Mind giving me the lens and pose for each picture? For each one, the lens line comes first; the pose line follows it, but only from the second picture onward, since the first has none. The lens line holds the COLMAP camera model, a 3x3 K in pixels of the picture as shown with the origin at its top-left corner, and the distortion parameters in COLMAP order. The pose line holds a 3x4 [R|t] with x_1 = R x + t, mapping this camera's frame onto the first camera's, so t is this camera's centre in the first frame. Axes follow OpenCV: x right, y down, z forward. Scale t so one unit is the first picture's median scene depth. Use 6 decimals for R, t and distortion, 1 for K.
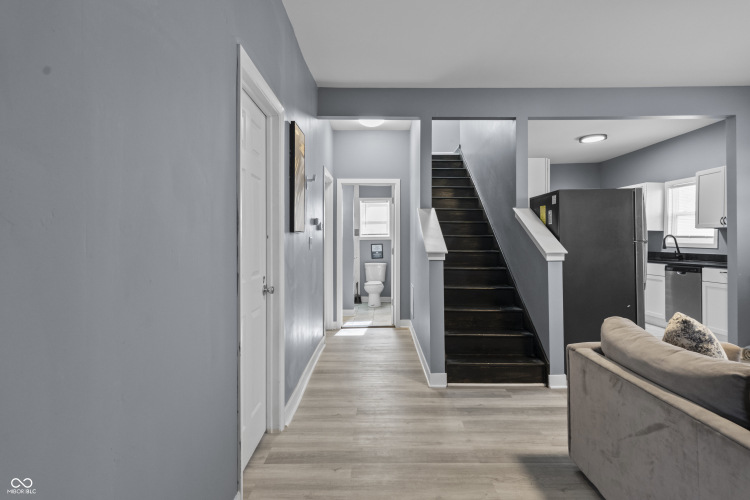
lens RADIAL K [[406.7, 0, 374.0], [0, 406.7, 247.9], [0, 0, 1]] dist [-0.000192, -0.000201]
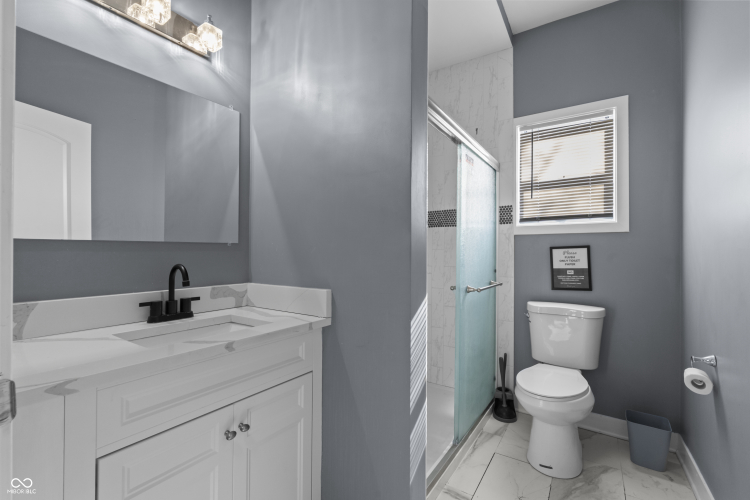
lens RADIAL K [[332.3, 0, 373.6], [0, 332.3, 251.6], [0, 0, 1]] dist [0.004087, 0.000211]
pose [[0.832325, 0.001633, -0.554286, 0.024690], [-0.008688, 0.999911, -0.010099, -0.001404], [0.554220, 0.013222, 0.832265, 0.686220]]
